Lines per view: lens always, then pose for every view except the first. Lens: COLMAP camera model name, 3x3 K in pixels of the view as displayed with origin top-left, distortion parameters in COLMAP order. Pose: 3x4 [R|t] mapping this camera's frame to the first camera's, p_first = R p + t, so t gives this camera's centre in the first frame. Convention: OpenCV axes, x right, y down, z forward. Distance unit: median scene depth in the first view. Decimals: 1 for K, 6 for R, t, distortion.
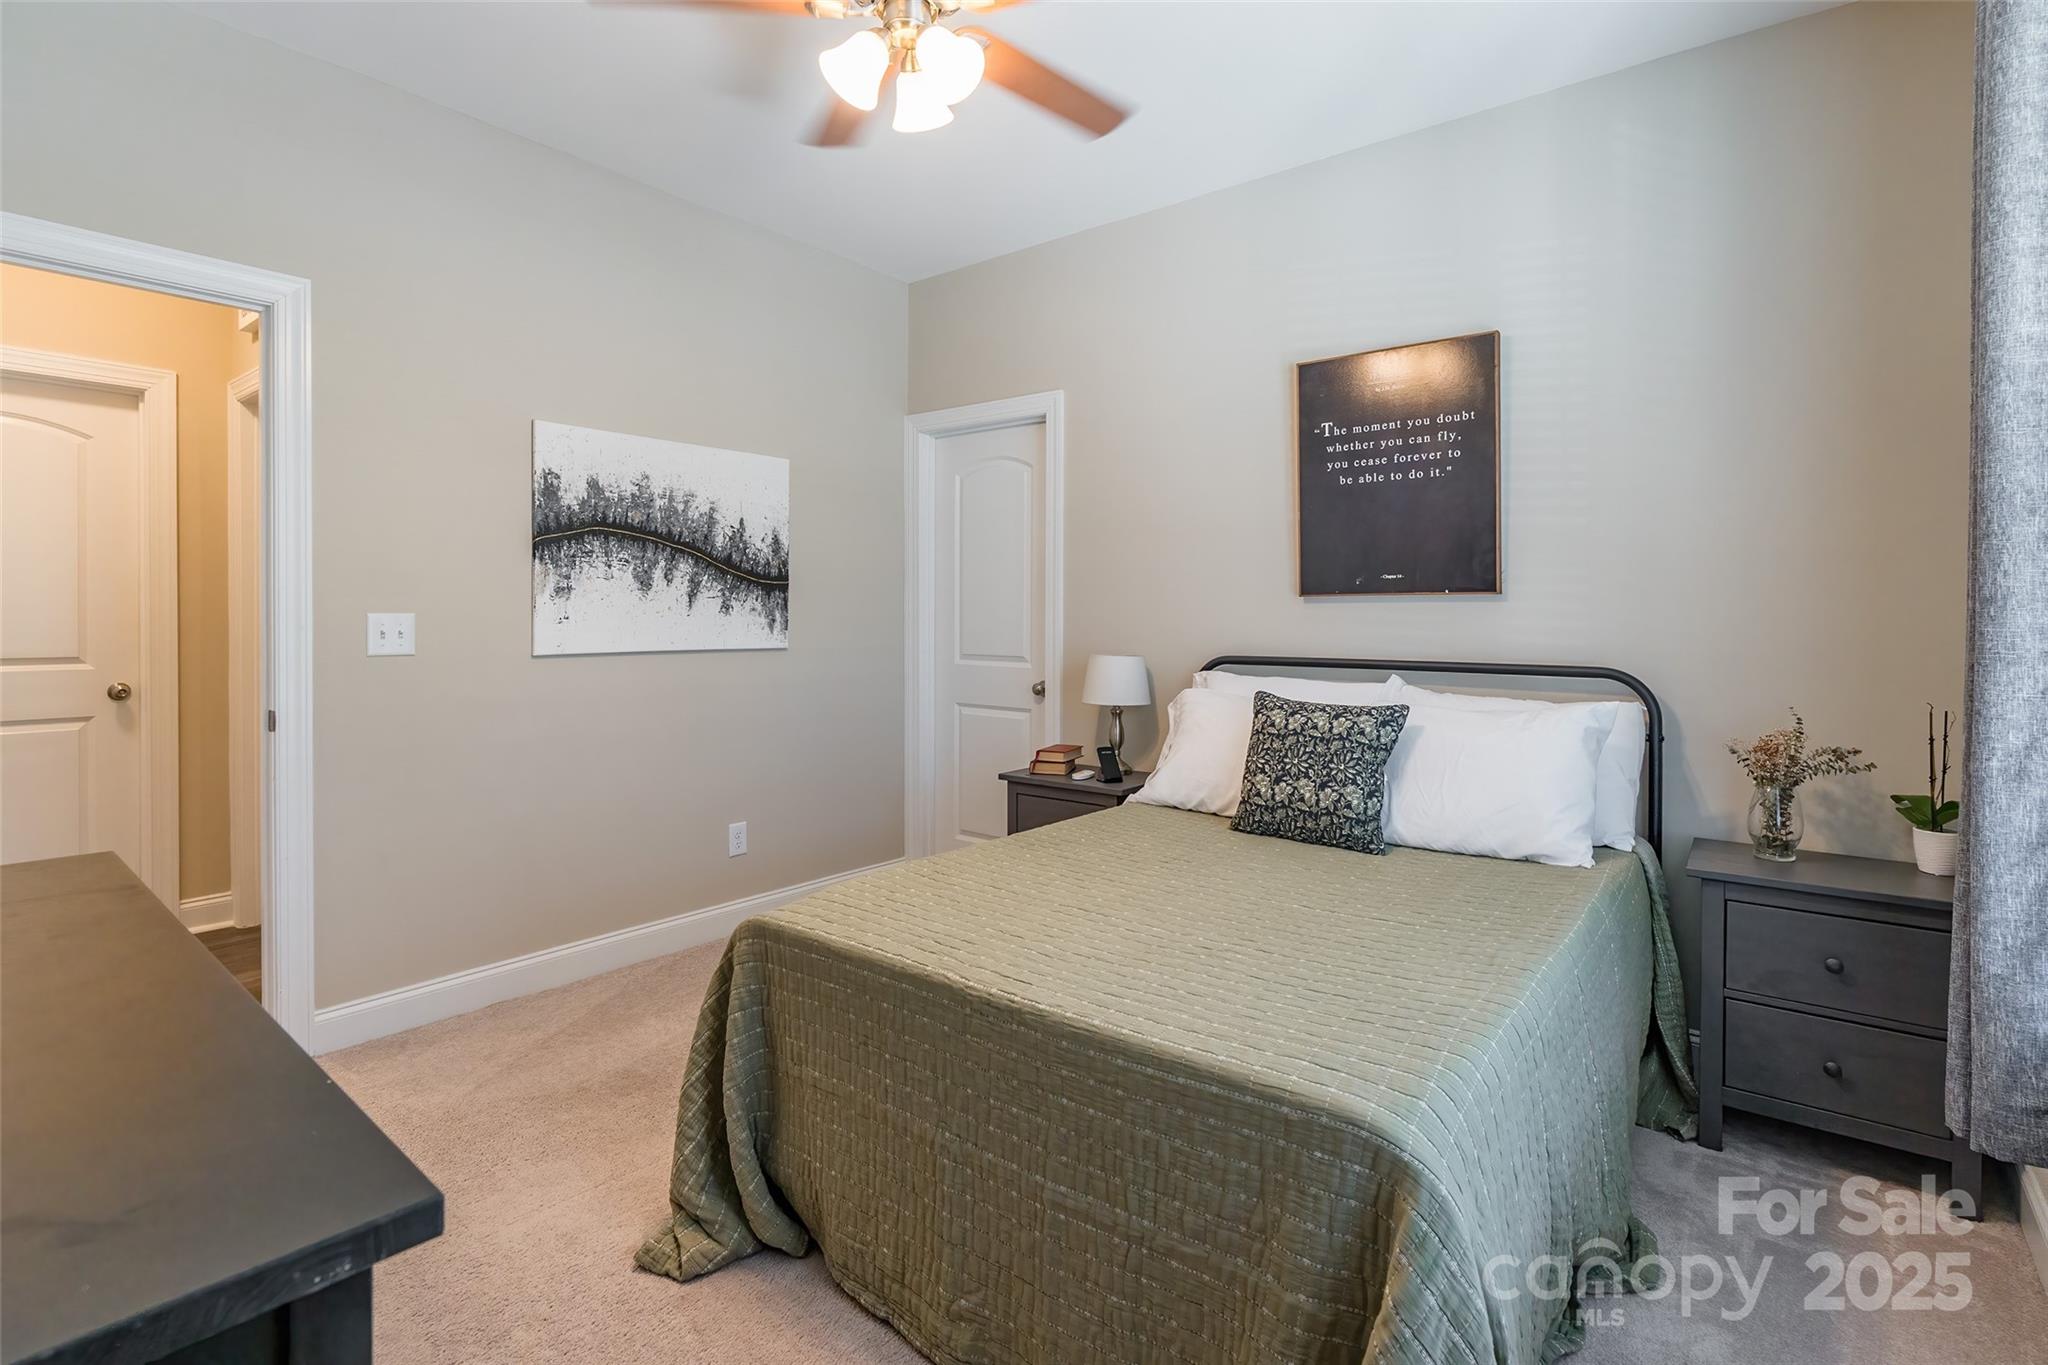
lens RADIAL K [[993.2, 0, 997.8], [0, 993.2, 614.2], [0, 0, 1]] dist [-0.012350, 0.001031]
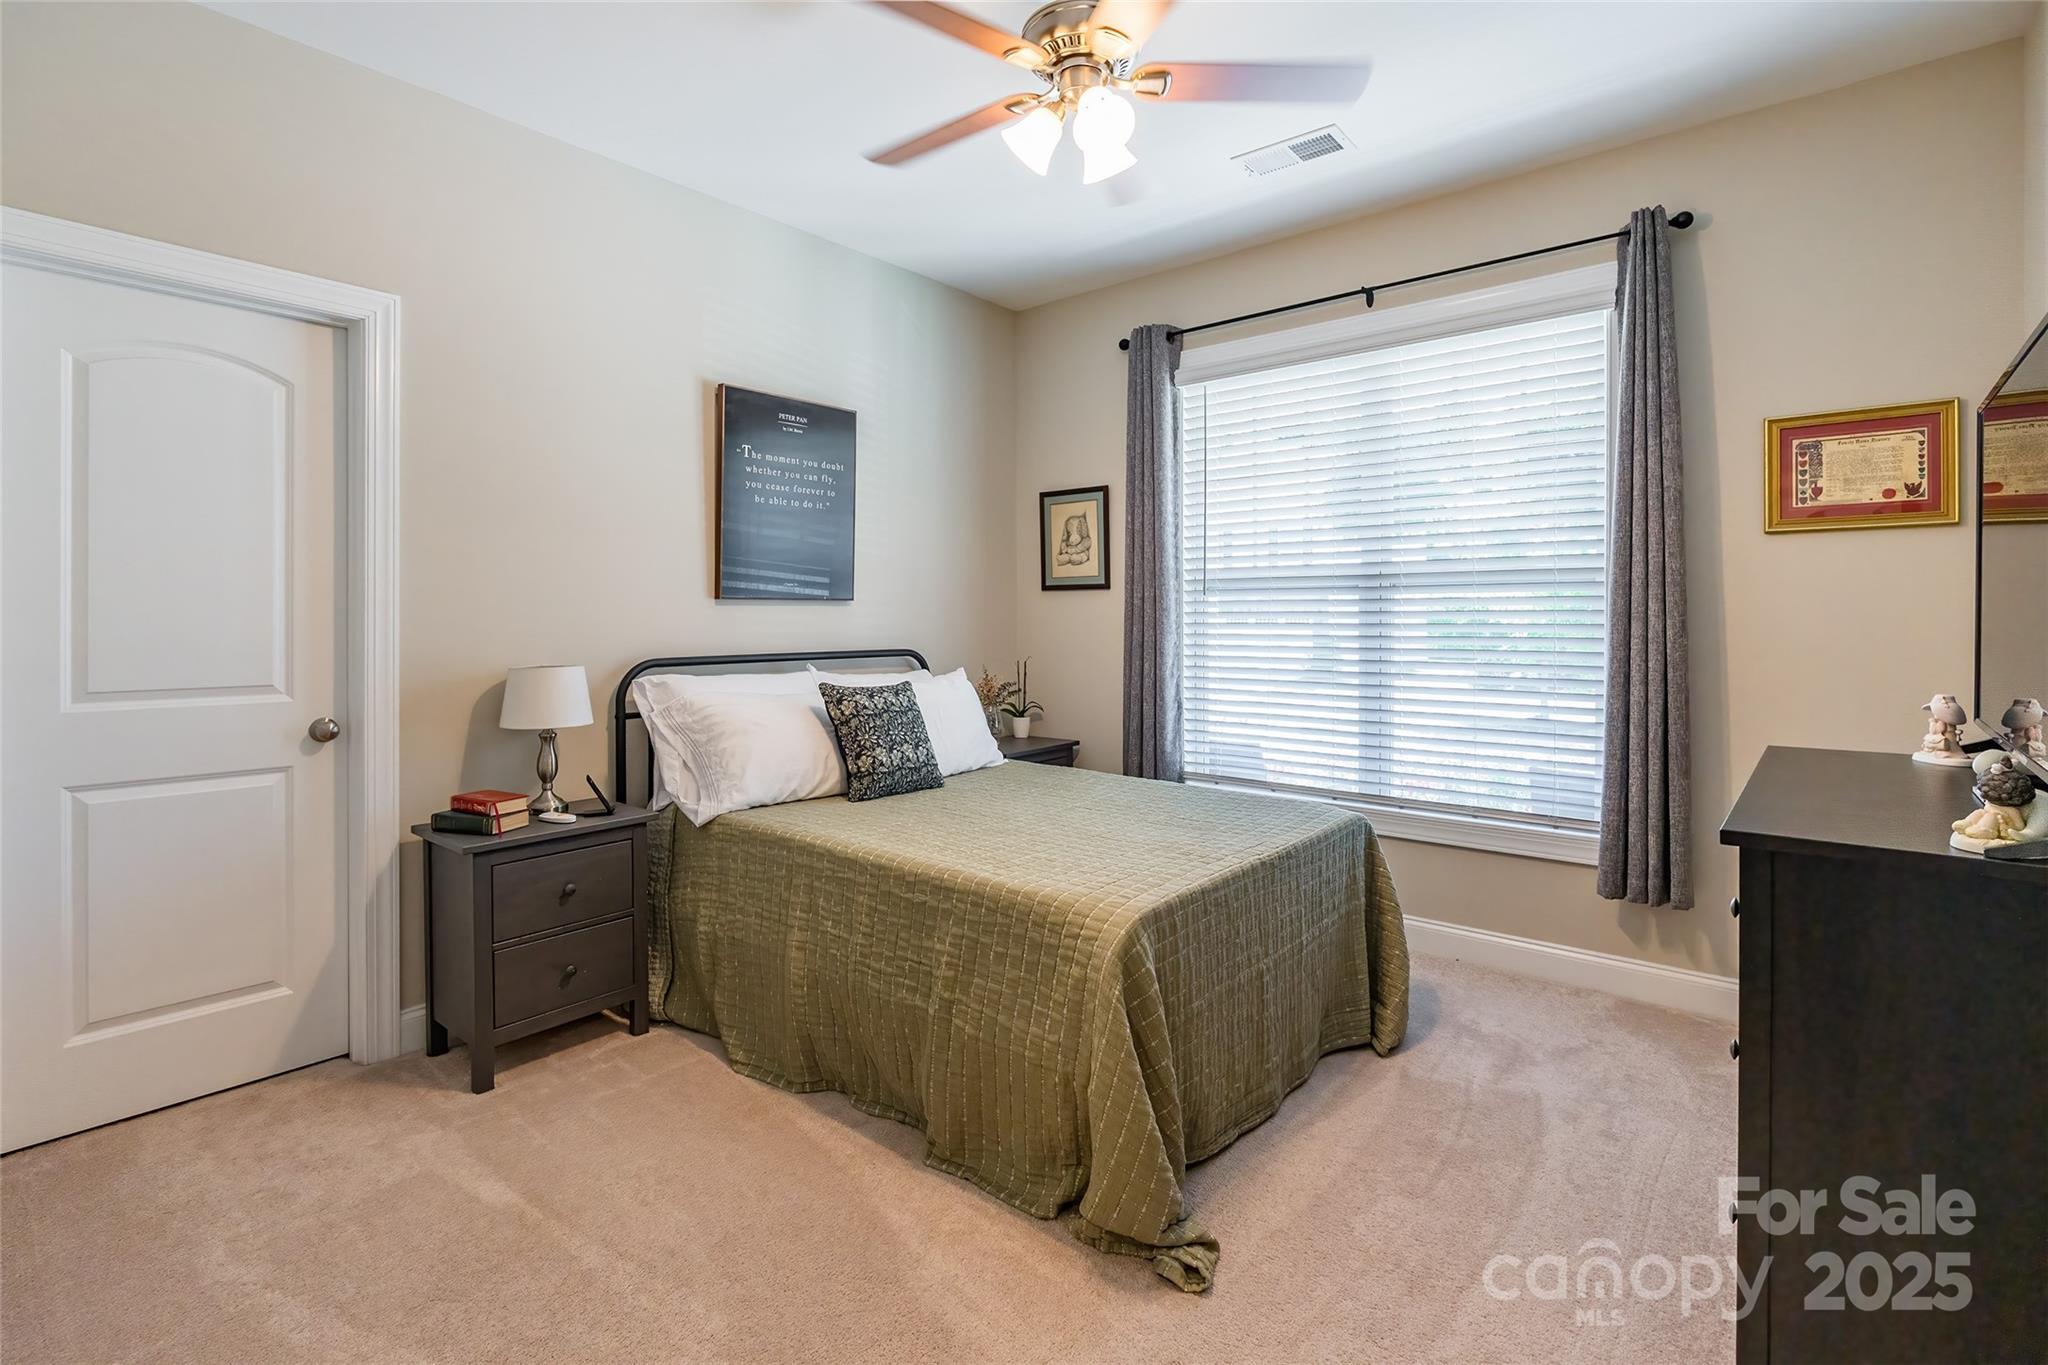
lens RADIAL K [[938.2, 0, 1056.3], [0, 938.2, 630.2], [0, 0, 1]] dist [-0.005589, -0.001824]
pose [[-0.019975, -0.020359, 0.999593, -0.774470], [-0.002930, 0.999790, 0.020304, -0.006493], [-0.999796, -0.002524, -0.020030, 0.702929]]
